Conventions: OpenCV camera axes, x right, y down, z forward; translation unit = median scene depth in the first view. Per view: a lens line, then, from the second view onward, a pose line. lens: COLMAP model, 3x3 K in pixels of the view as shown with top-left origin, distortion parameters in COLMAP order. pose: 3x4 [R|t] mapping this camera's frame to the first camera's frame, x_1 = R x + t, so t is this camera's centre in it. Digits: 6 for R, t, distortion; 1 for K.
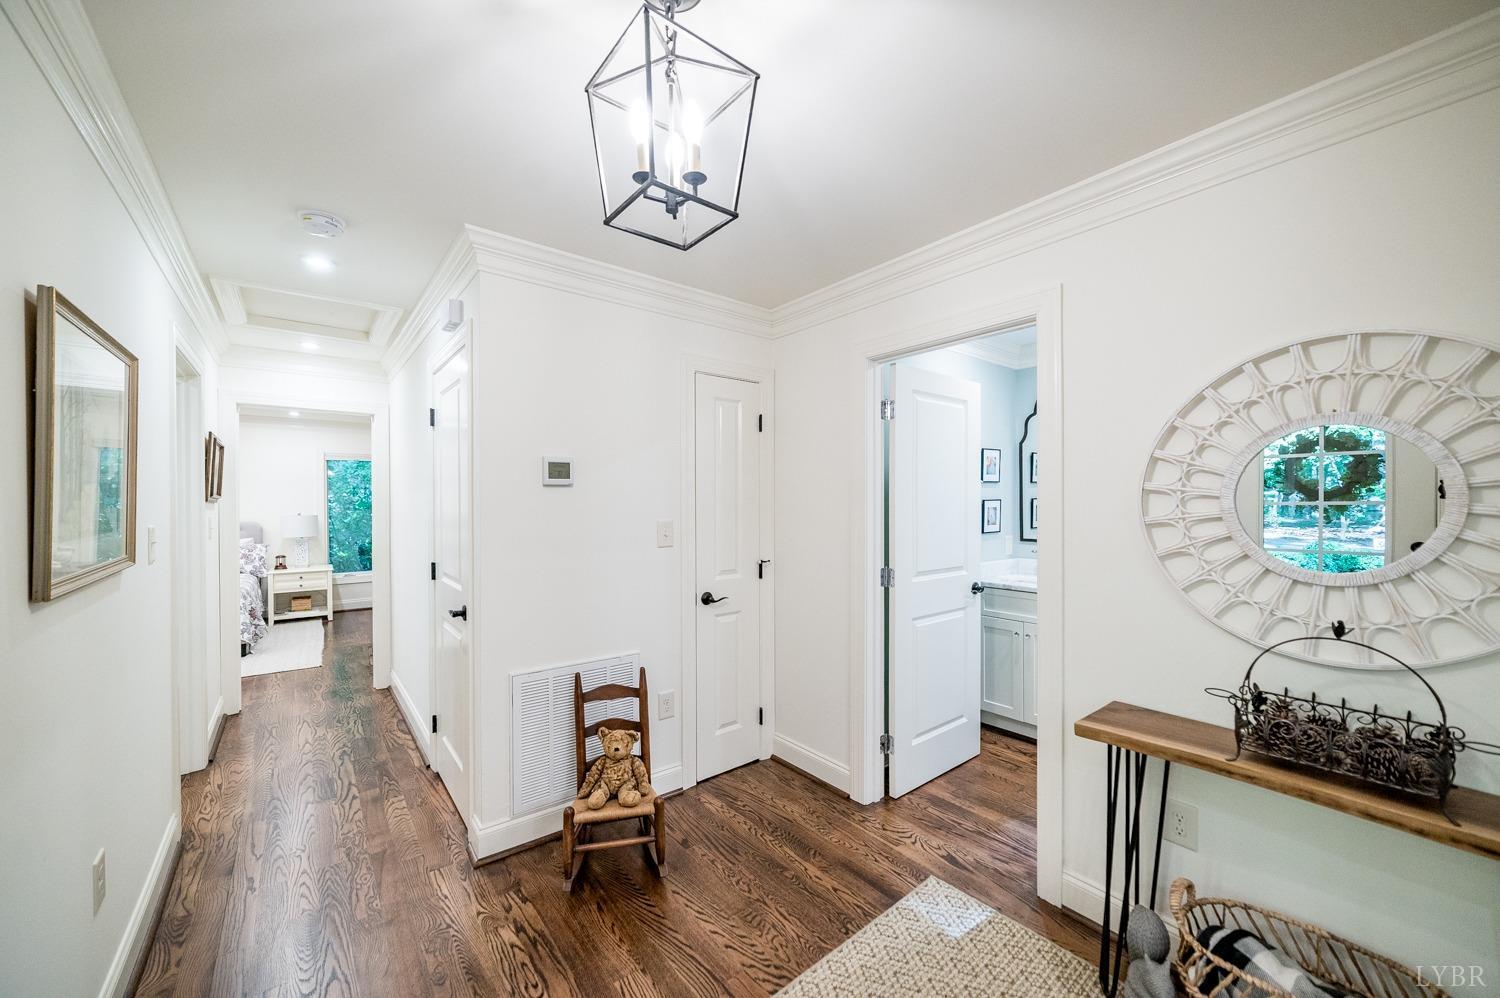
lens RADIAL K [[568.3, 0, 751.0], [0, 568.3, 501.5], [0, 0, 1]] dist [0.000247, -0.000039]
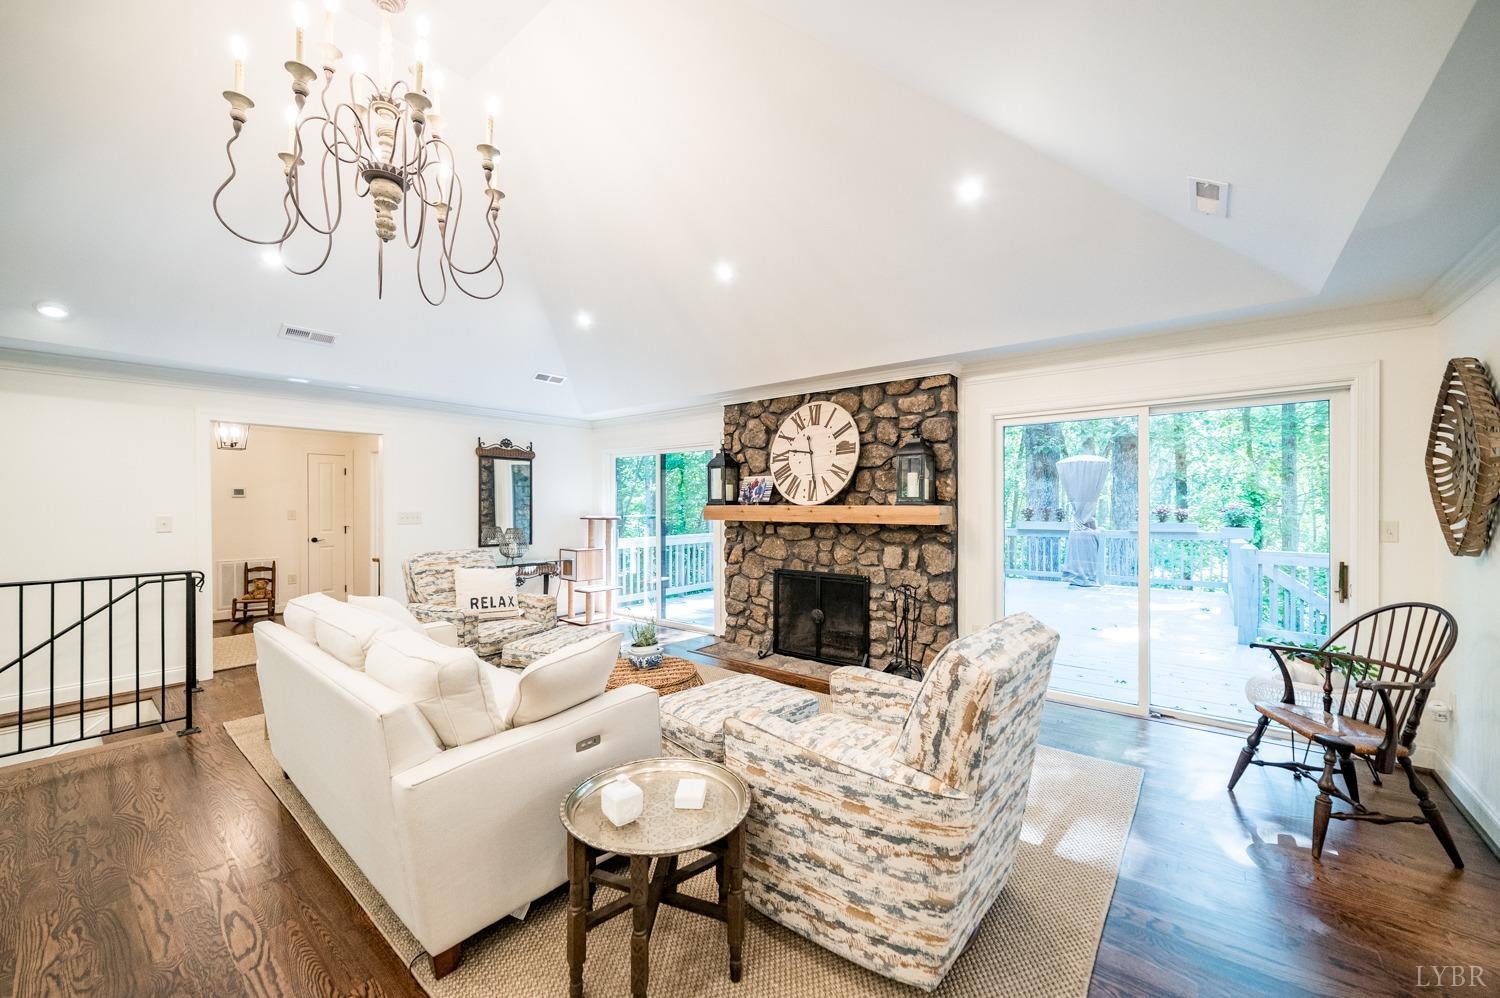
lens RADIAL K [[568.3, 0, 751.0], [0, 568.3, 501.5], [0, 0, 1]] dist [0.000247, -0.000039]
pose [[0.978235, -0.000128, 0.207498, 1.583749], [0.000808, 0.999995, -0.003194, 0.004509], [-0.207497, 0.003292, 0.978230, -2.327041]]
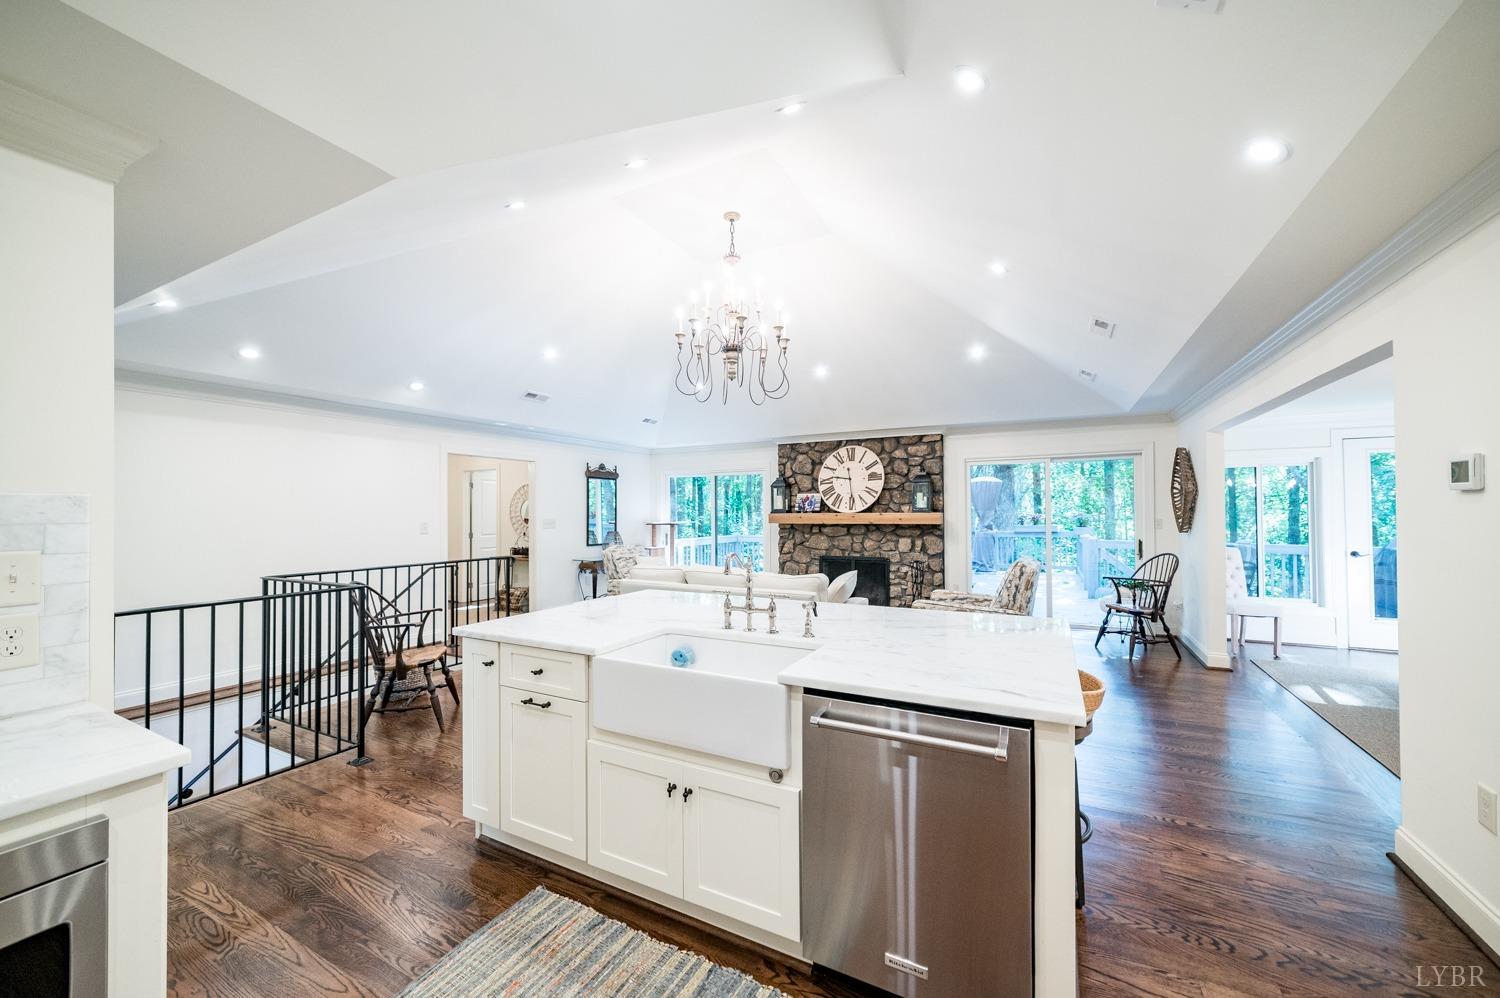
lens RADIAL K [[568.3, 0, 751.0], [0, 568.3, 501.5], [0, 0, 1]] dist [0.000247, -0.000039]
pose [[0.918139, 0.003702, 0.396241, 0.472895], [0.004645, 0.999787, -0.020103, 0.009158], [-0.396231, 0.020298, 0.917927, -3.046853]]
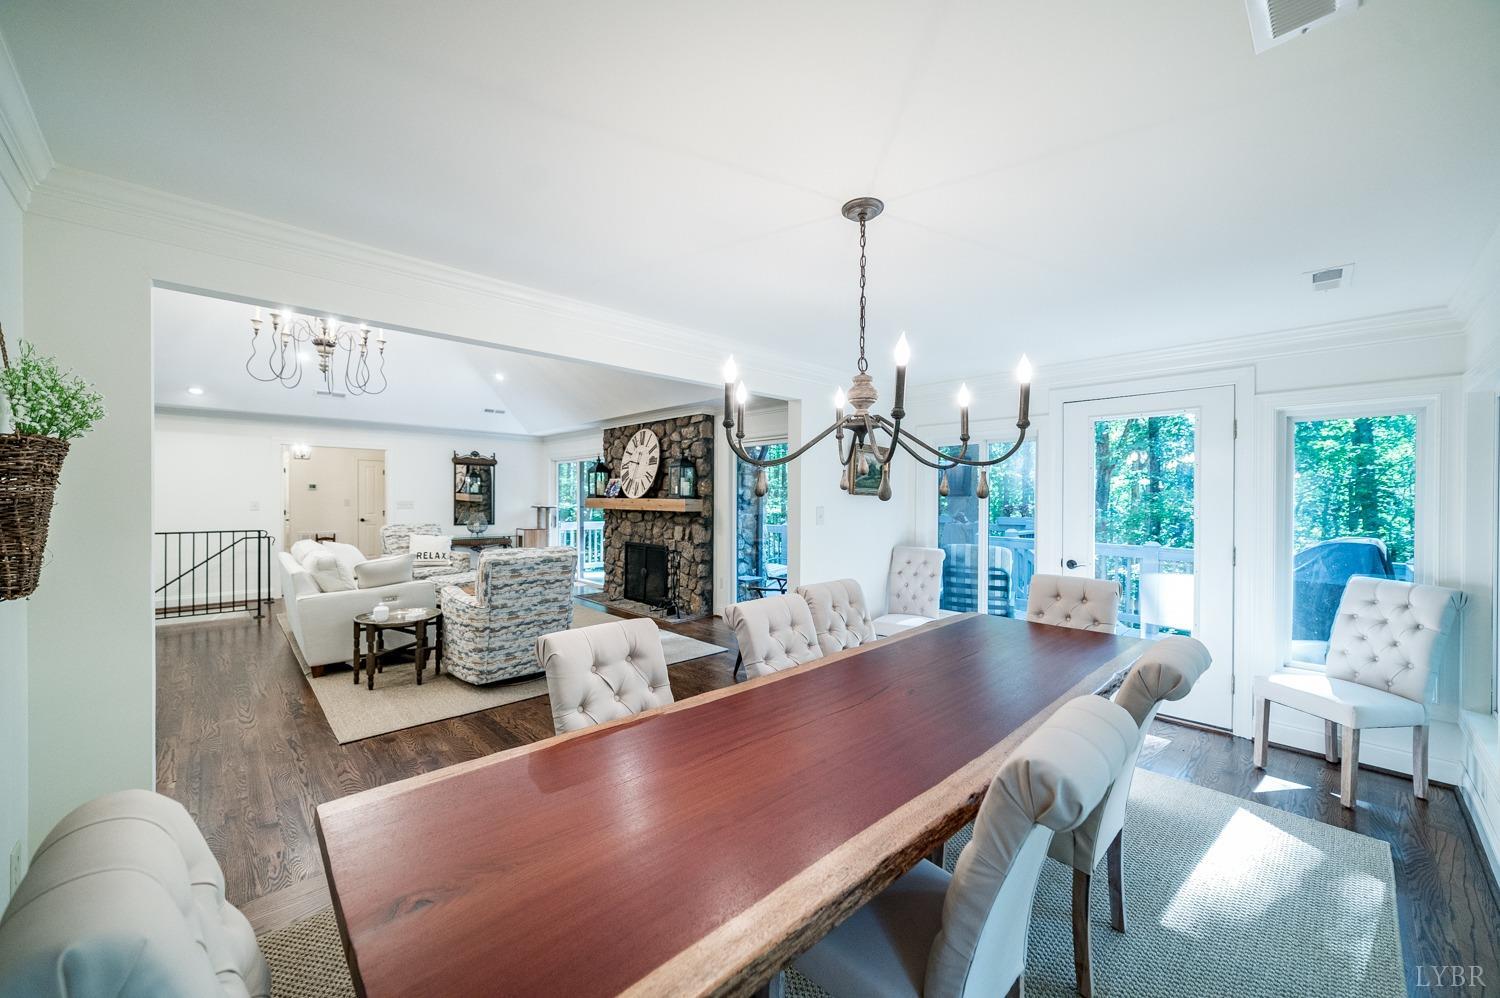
lens RADIAL K [[562.0, 0, 750.0], [0, 562.0, 499.0], [0, 0, 1]] dist [0.000506, 0.000071]
pose [[0.996754, 0.009141, 0.079988, 2.571955], [-0.009255, 0.999957, 0.001047, 0.005468], [-0.079975, -0.001784, 0.996795, -3.436844]]
